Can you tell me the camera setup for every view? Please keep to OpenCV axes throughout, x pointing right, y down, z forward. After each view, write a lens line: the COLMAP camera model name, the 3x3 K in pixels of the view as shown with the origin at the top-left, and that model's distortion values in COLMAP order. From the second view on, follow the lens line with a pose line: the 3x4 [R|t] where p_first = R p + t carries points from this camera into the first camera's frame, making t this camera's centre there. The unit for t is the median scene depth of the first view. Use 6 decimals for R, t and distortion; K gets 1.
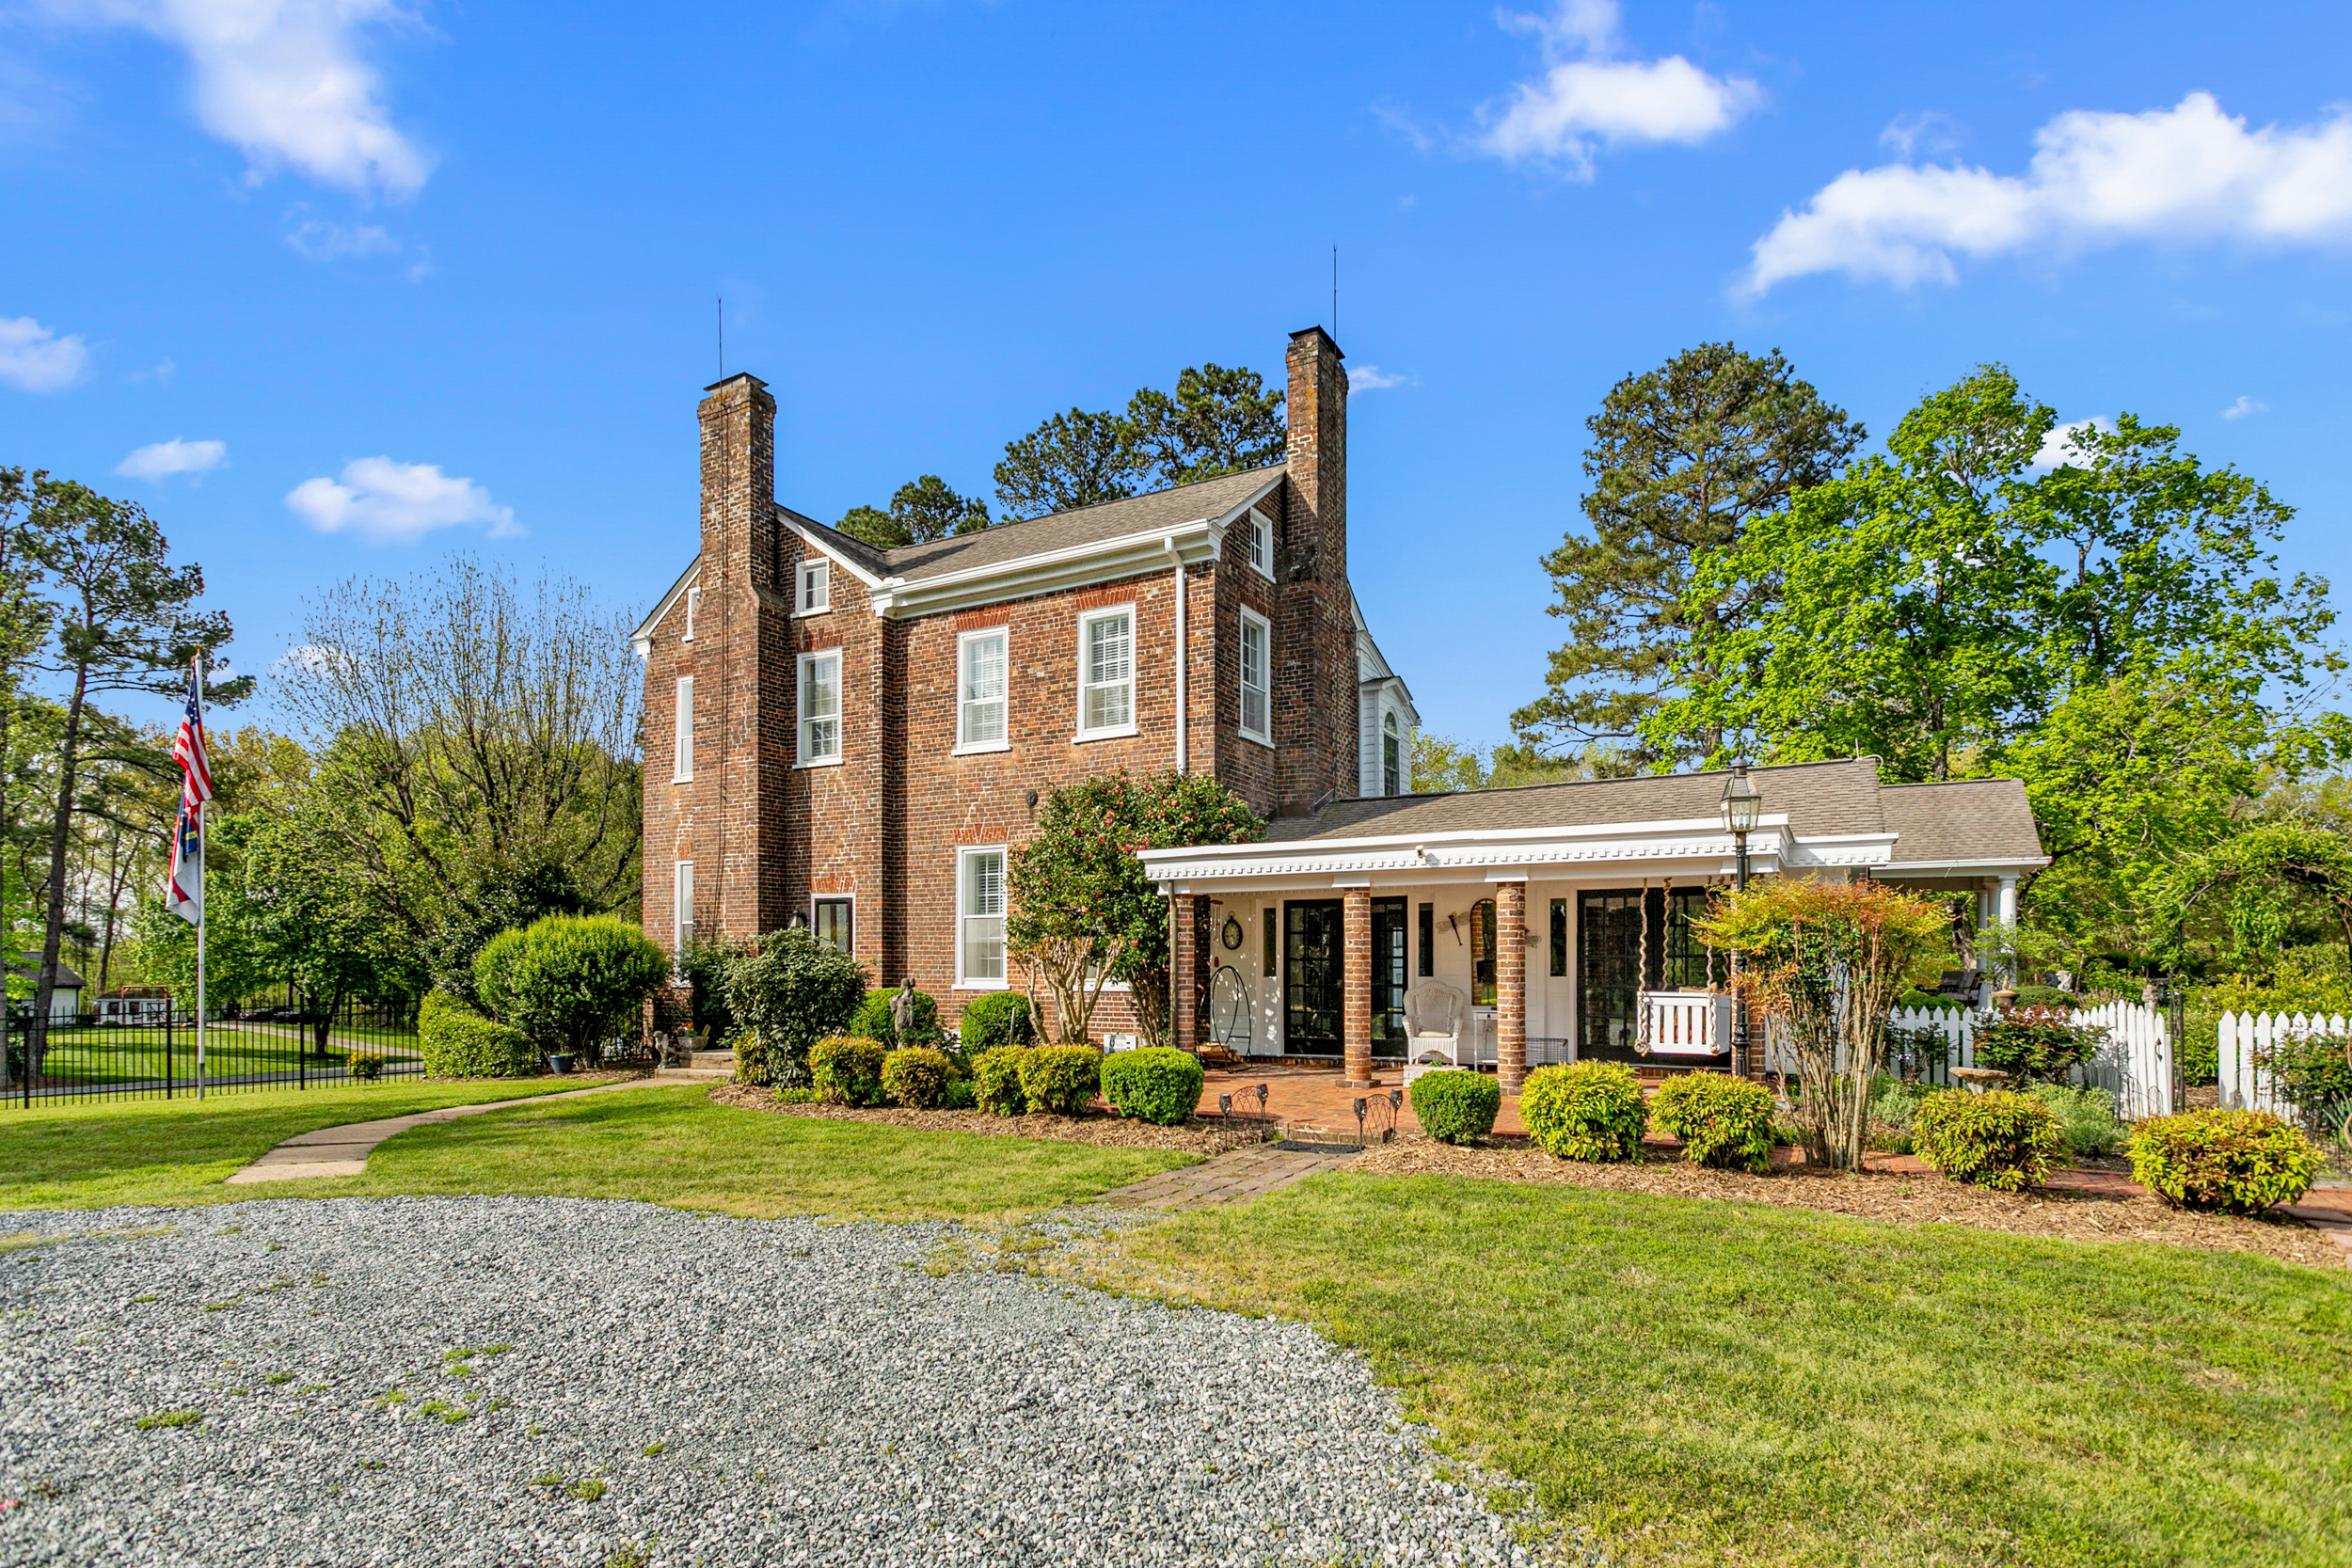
lens RADIAL K [[1131.0, 0, 1176.0], [0, 1131.0, 784.0], [0, 0, 1]] dist [0.001458, 0.001079]
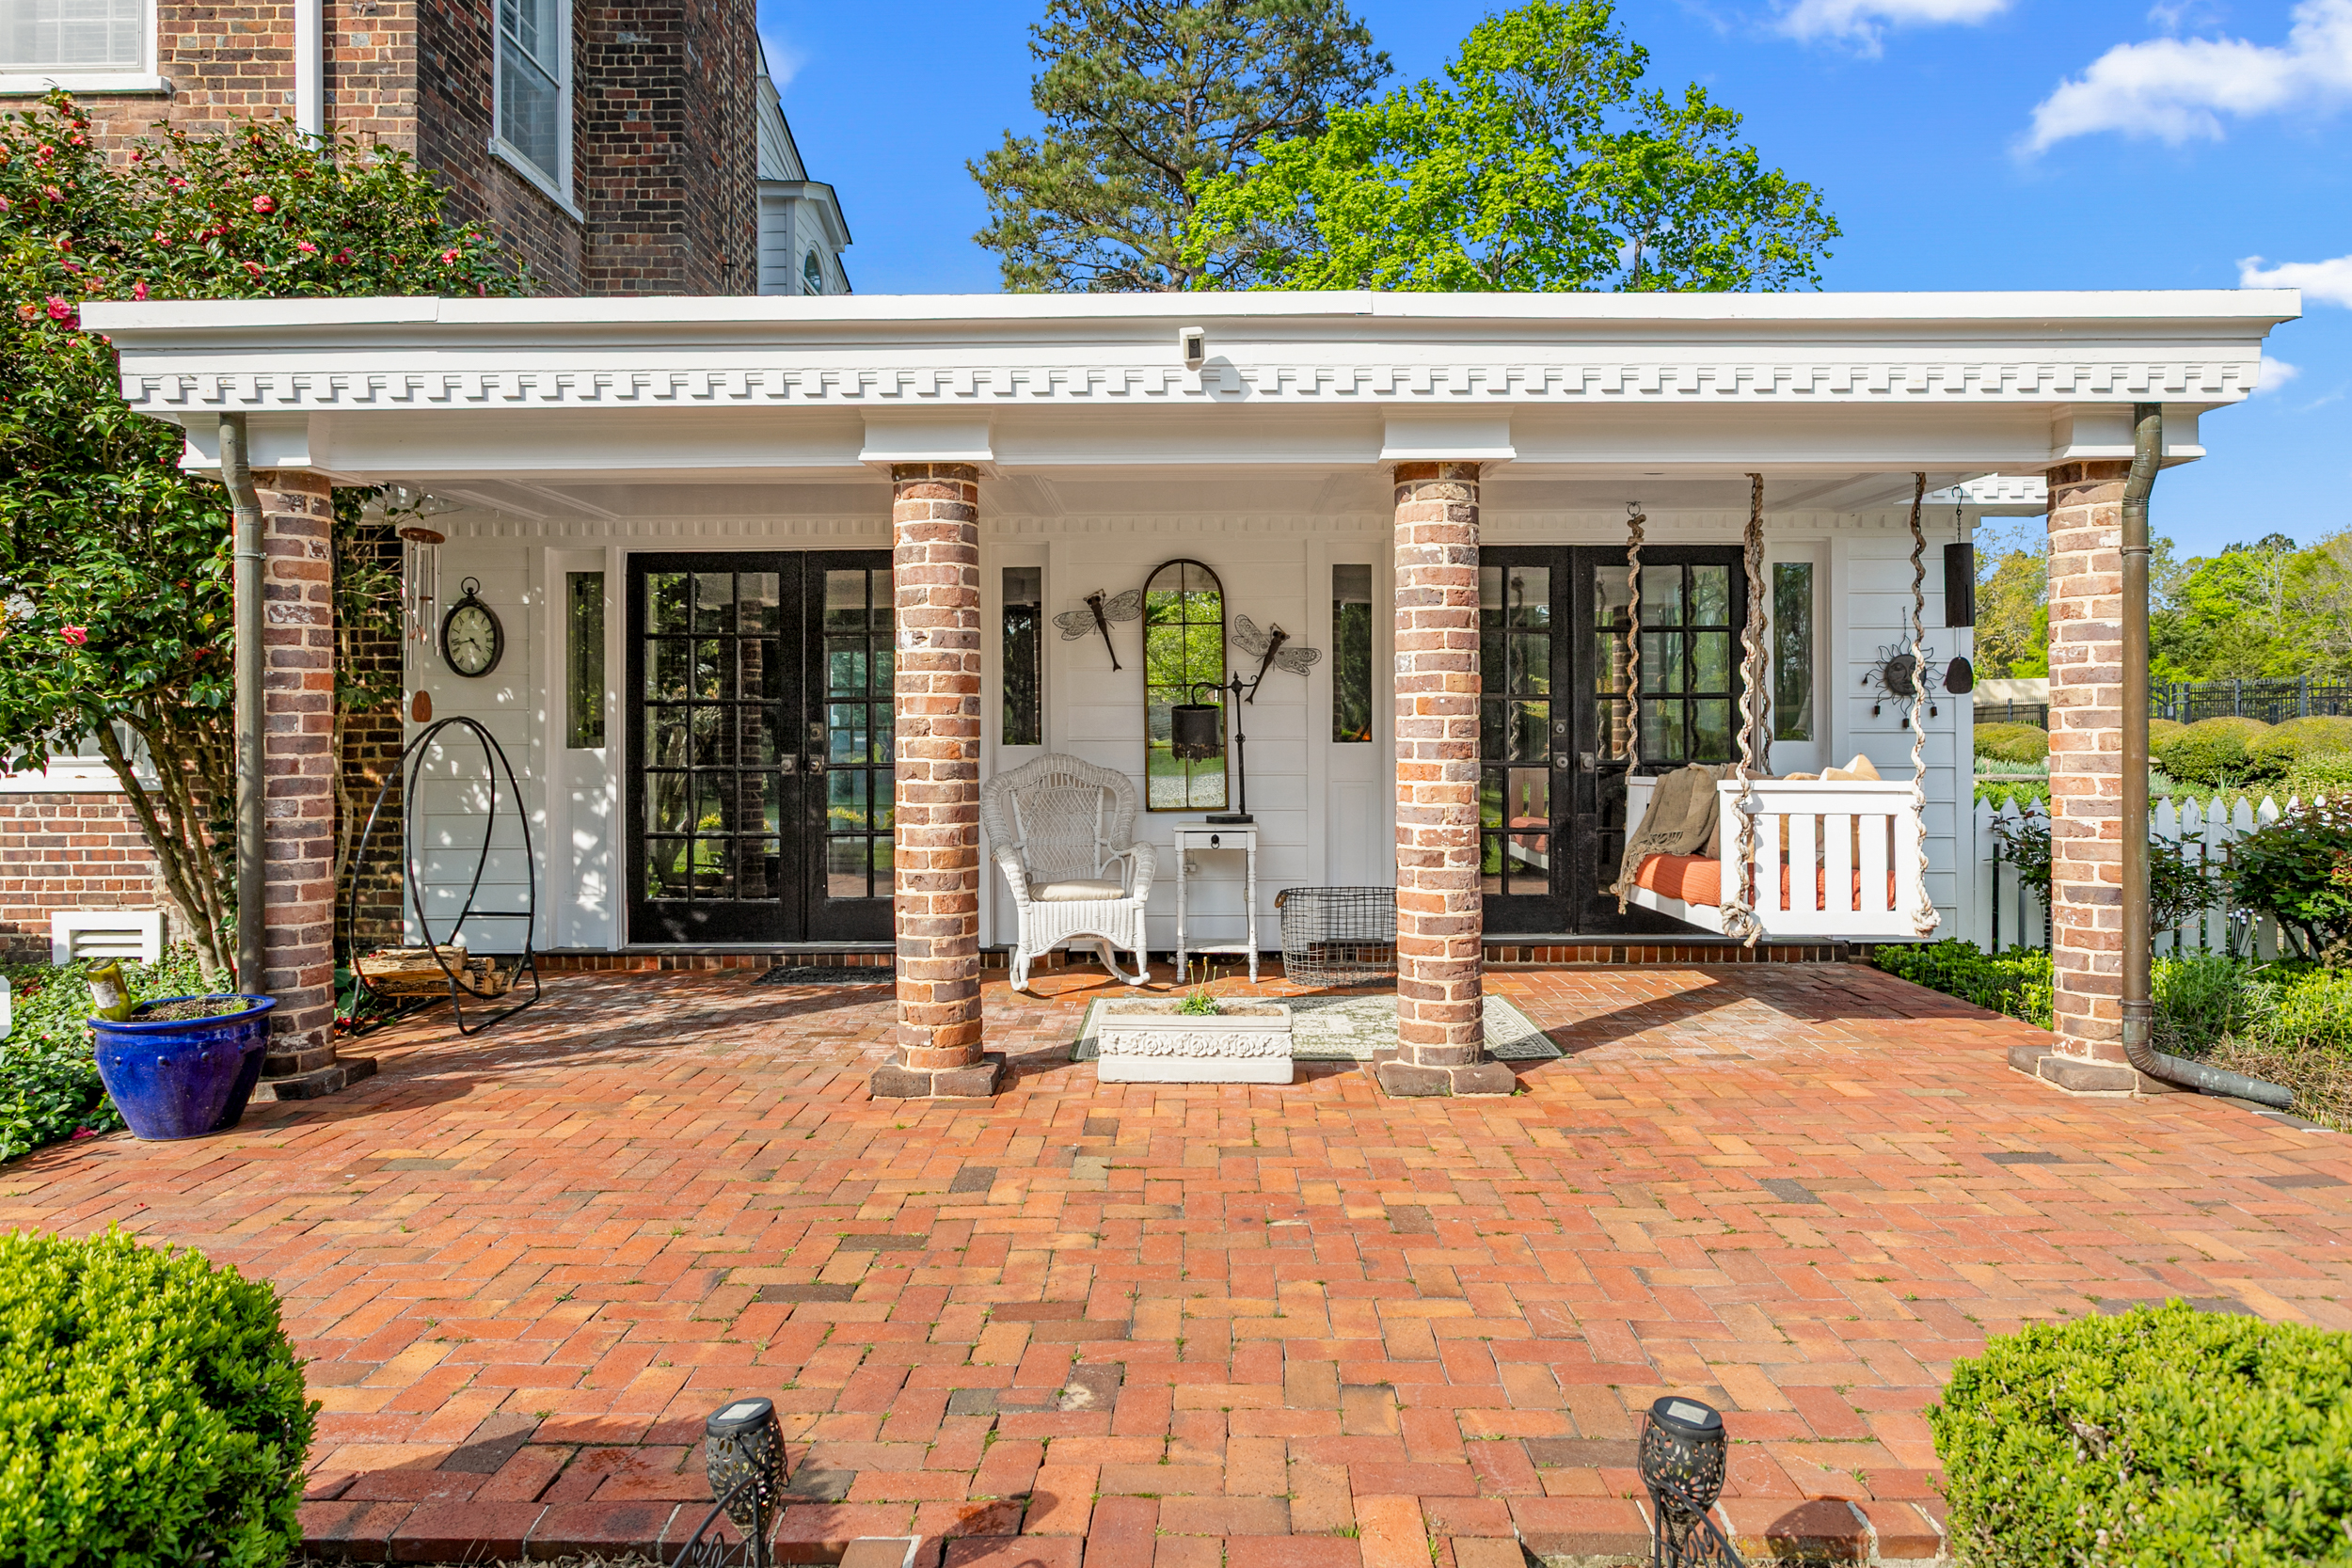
lens RADIAL K [[1203.6, 0, 1178.6], [0, 1203.6, 744.4], [0, 0, 1]] dist [0.001898, 0.000744]
pose [[0.829741, -0.005552, 0.558121, 0.022580], [-0.087203, 0.986381, 0.139455, 0.098862], [-0.551295, -0.164381, 0.817957, 0.579625]]
